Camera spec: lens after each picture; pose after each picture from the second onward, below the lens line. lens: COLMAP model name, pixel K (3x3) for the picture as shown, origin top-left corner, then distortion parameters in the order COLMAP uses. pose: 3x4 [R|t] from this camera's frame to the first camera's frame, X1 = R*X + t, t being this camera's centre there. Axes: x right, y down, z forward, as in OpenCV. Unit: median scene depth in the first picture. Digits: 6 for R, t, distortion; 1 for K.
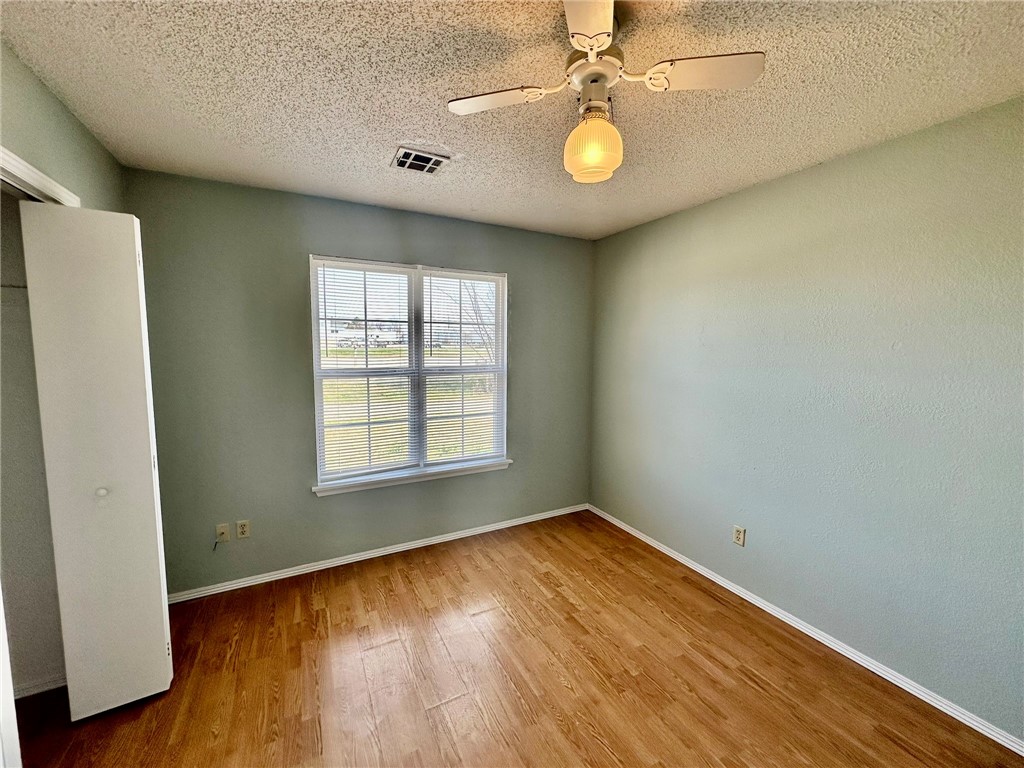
lens RADIAL K [[406.1, 0, 512.0], [0, 406.1, 384.0], [0, 0, 1]] dist [-0.003065, 0.000618]
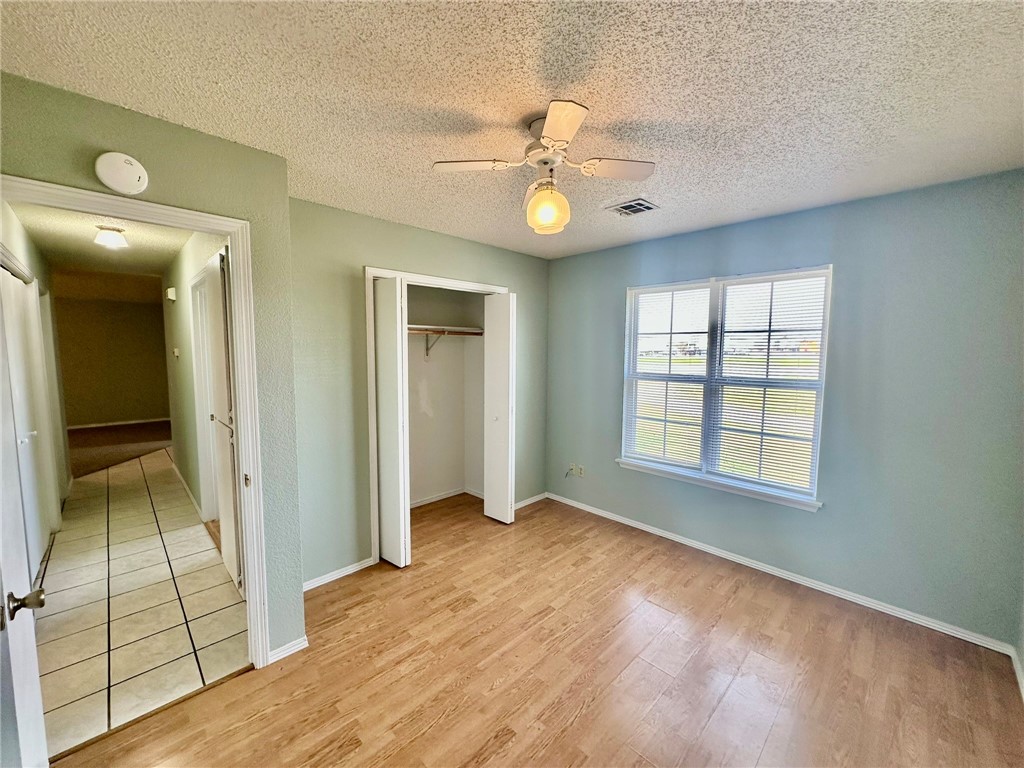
lens RADIAL K [[406.1, 0, 512.0], [0, 406.1, 384.0], [0, 0, 1]] dist [-0.003065, 0.000618]
pose [[0.290485, 0.078203, -0.953678, 0.624325], [-0.094324, 0.994141, 0.052791, -0.028522], [0.952219, 0.074619, 0.296160, 0.221452]]
